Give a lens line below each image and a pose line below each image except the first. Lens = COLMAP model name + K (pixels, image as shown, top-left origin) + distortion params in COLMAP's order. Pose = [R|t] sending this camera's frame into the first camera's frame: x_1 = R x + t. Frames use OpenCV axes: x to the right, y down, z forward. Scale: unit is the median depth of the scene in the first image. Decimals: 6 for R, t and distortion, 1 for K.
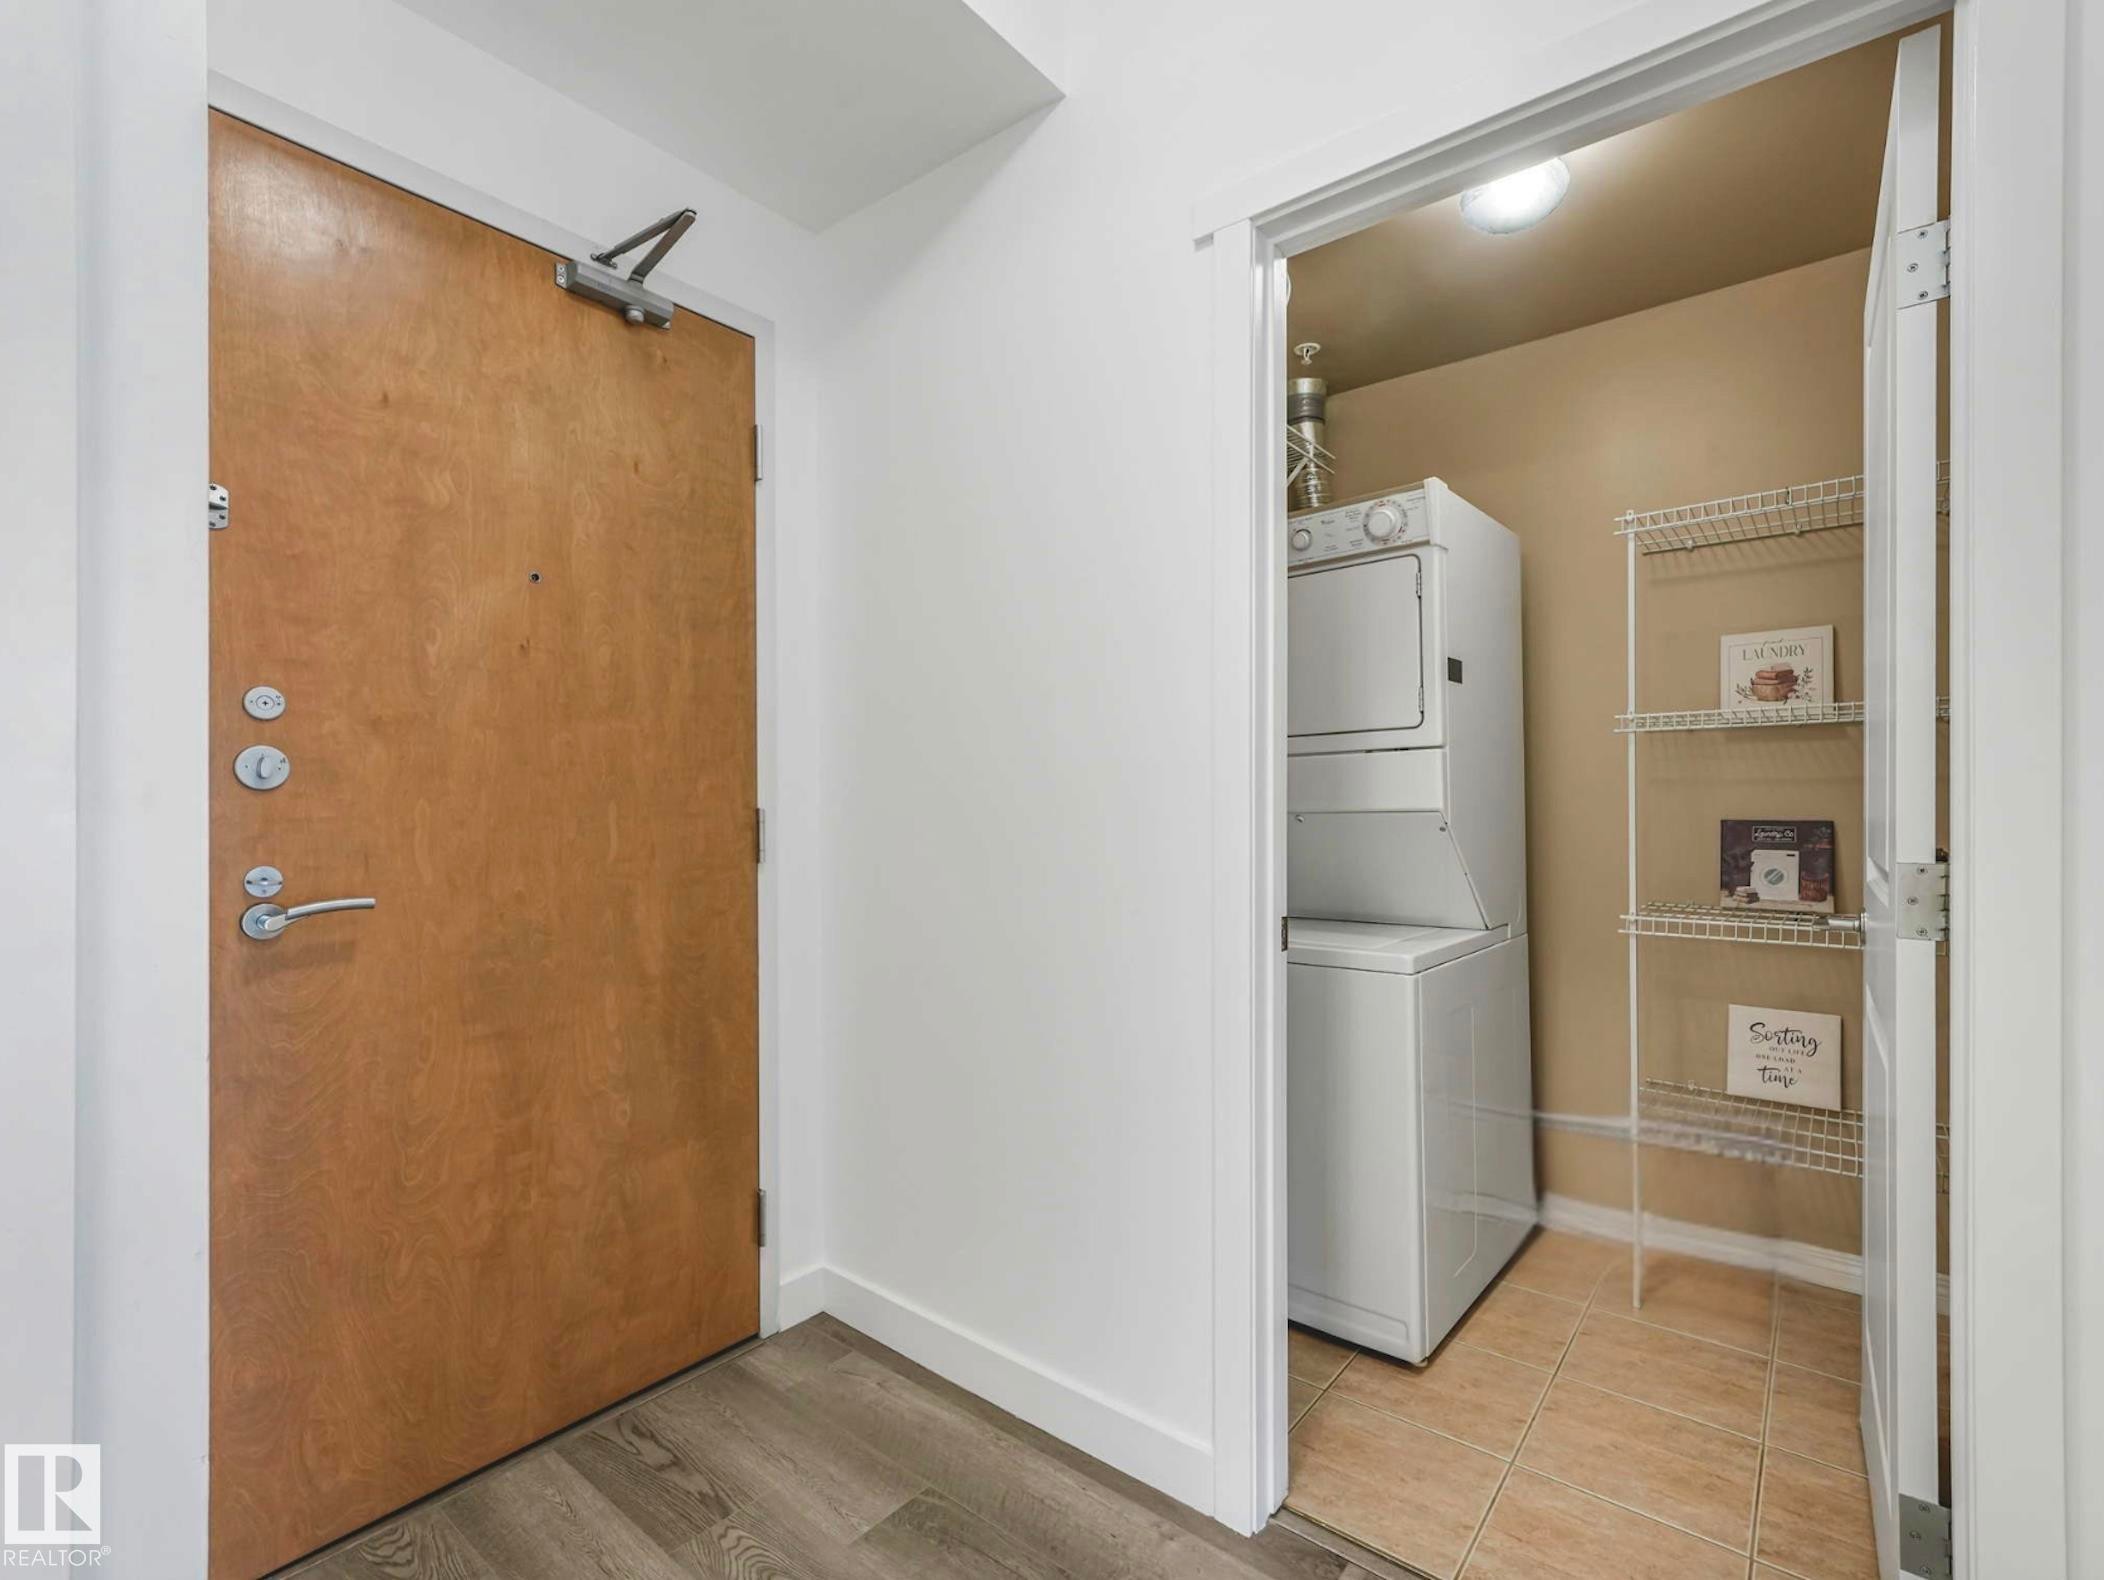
lens RADIAL K [[967.0, 0, 1047.3], [0, 967.0, 801.2], [0, 0, 1]] dist [0.029514, -0.012858]
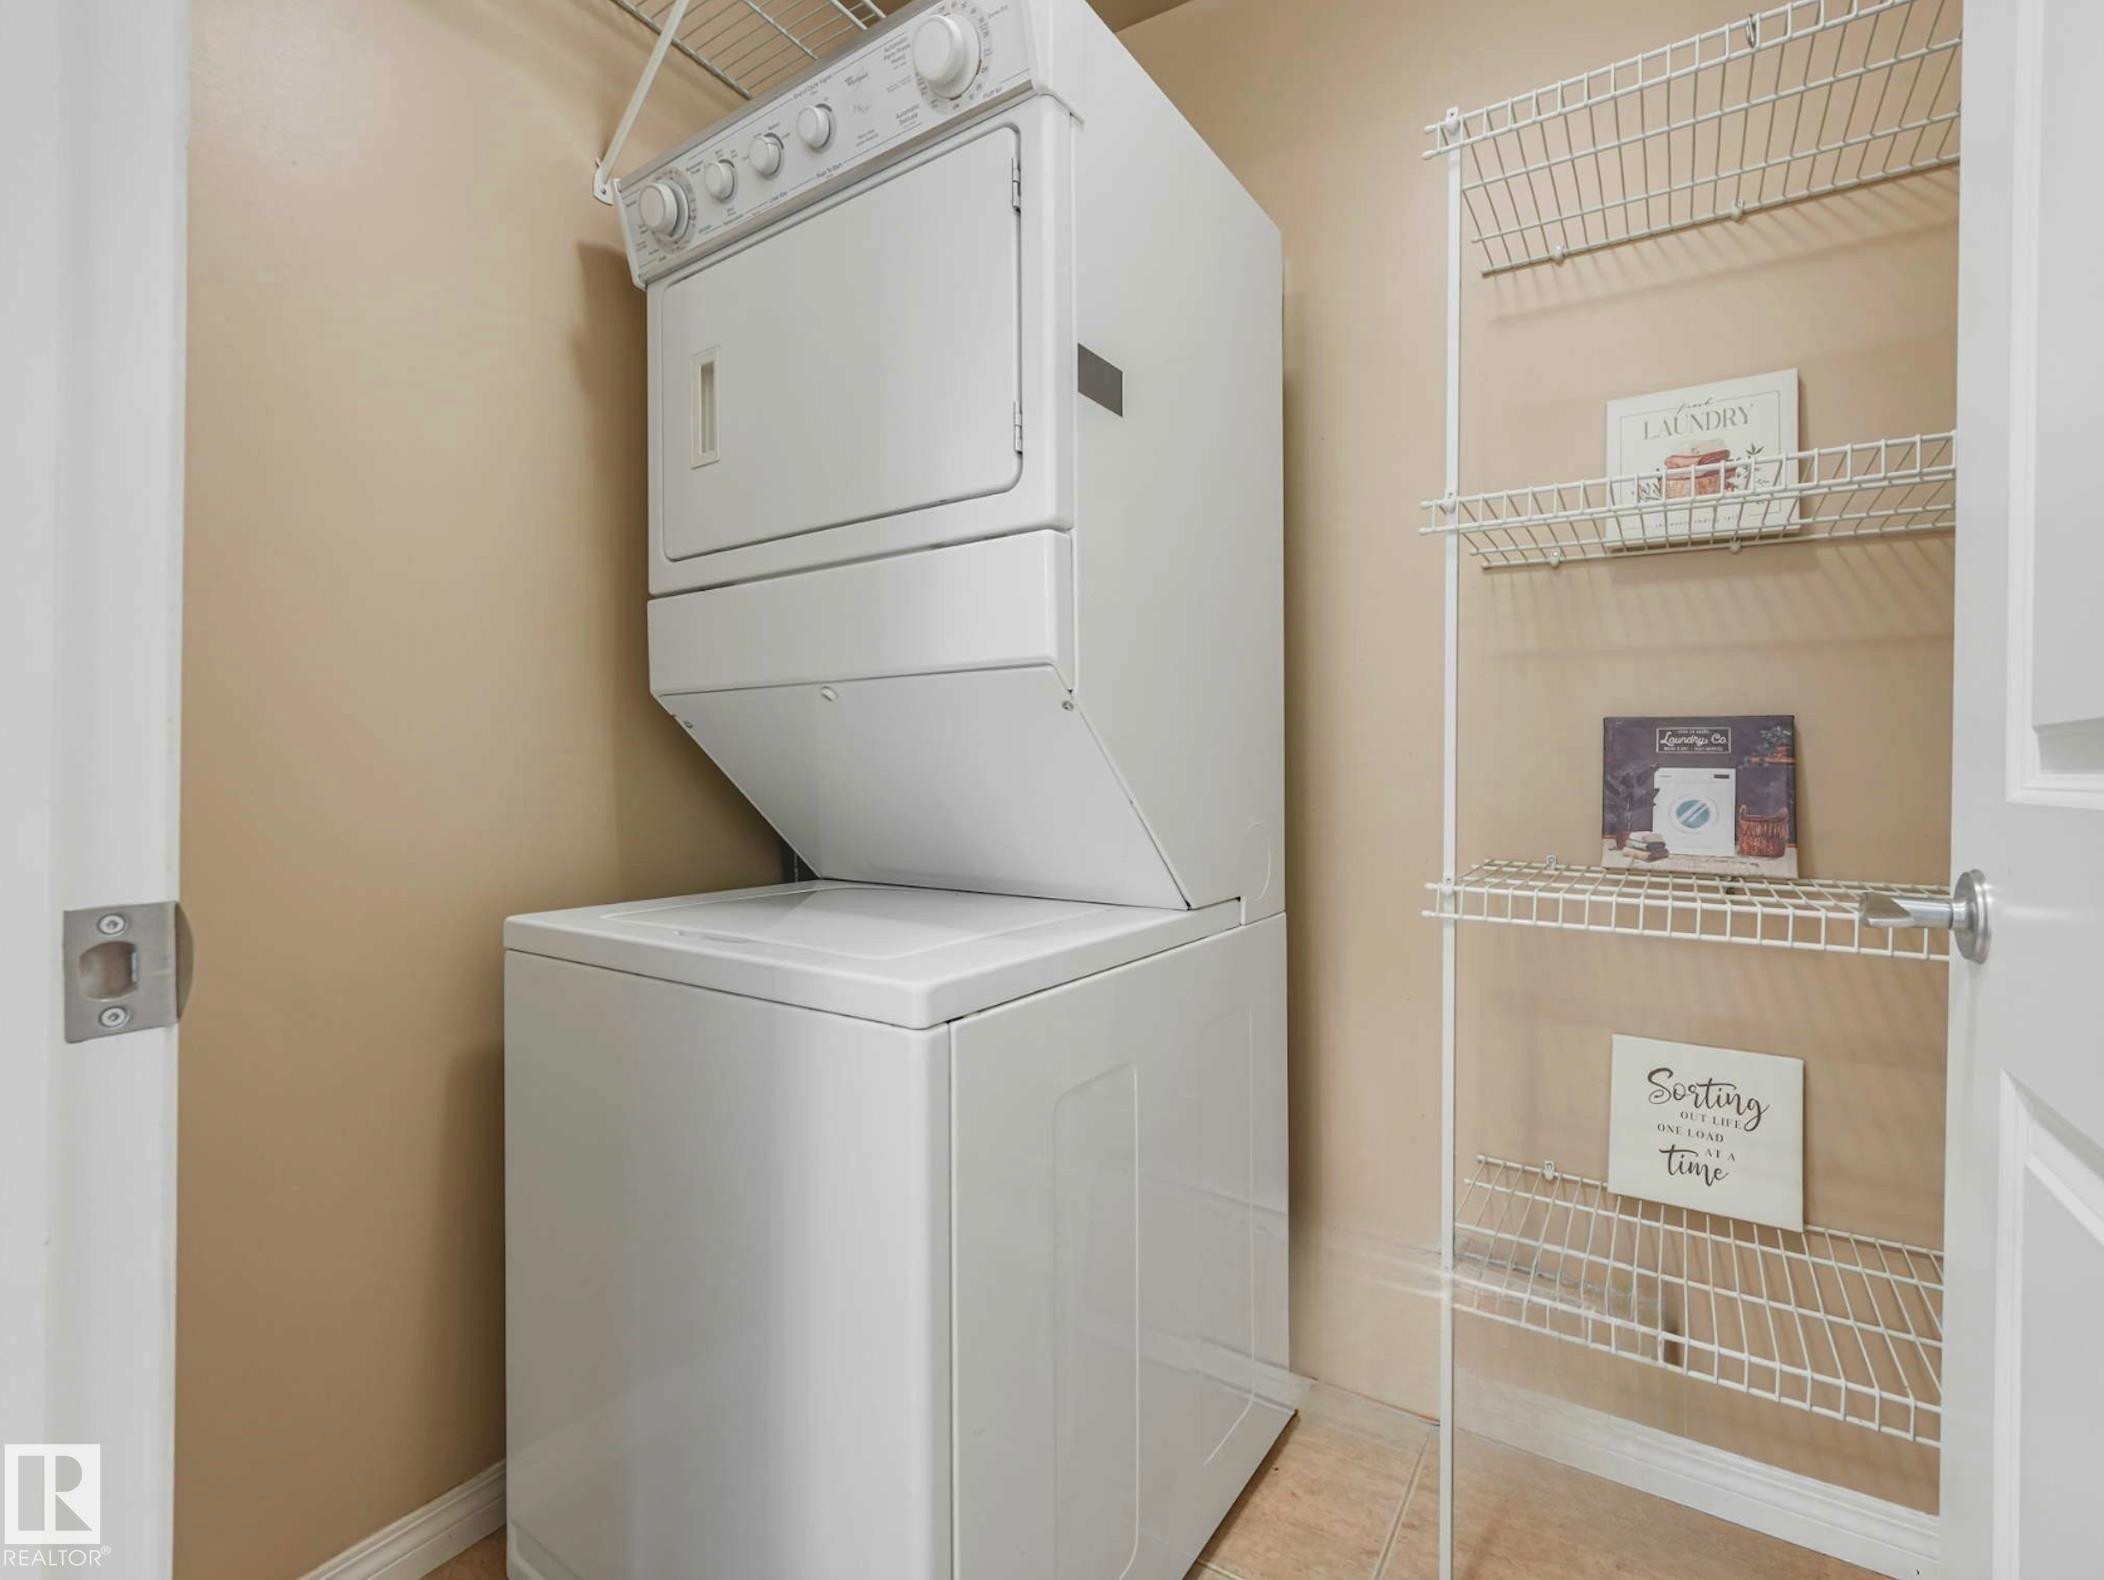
lens RADIAL K [[957.4, 0, 1003.4], [0, 957.4, 766.8], [0, 0, 1]] dist [0.001835, 0.000151]
pose [[0.997841, 0.008468, 0.065131, 0.307876], [-0.008781, 0.999951, 0.004518, 0.050934], [-0.065090, -0.005080, 0.997866, 0.473285]]
